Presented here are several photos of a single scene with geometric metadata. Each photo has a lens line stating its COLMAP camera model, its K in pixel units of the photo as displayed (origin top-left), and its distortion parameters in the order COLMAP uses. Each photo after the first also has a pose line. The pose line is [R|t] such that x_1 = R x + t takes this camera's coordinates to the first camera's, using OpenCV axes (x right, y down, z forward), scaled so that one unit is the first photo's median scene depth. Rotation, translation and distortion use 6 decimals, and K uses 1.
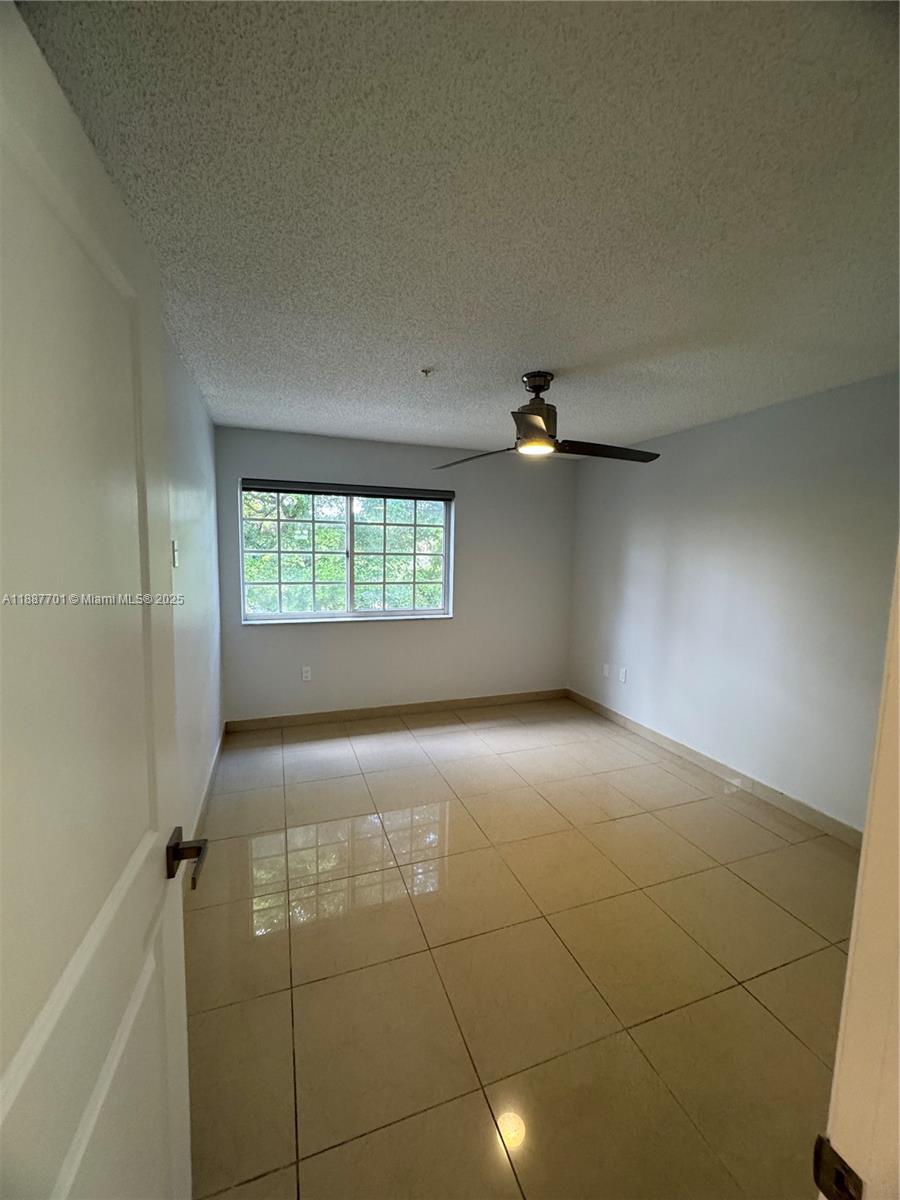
lens RADIAL K [[480.7, 0, 450.0], [0, 480.7, 589.4], [0, 0, 1]] dist [-0.003312, 0.001037]
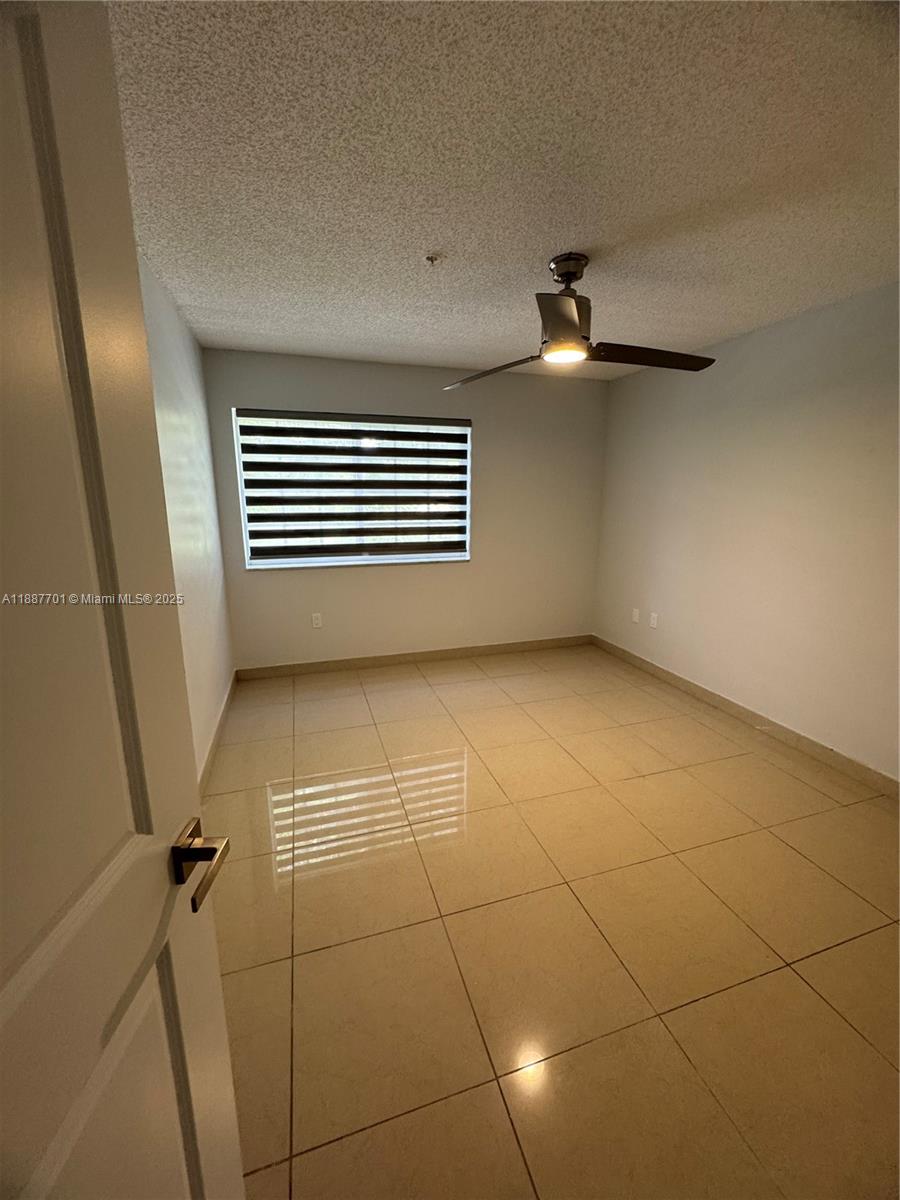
lens RADIAL K [[480.7, 0, 452.4], [0, 480.7, 588.6], [0, 0, 1]] dist [-0.003312, 0.001037]
pose [[0.999218, -0.005922, -0.039106, 0.014323], [0.010248, 0.993726, 0.111376, 0.015994], [0.038201, -0.111689, 0.993009, 0.121551]]
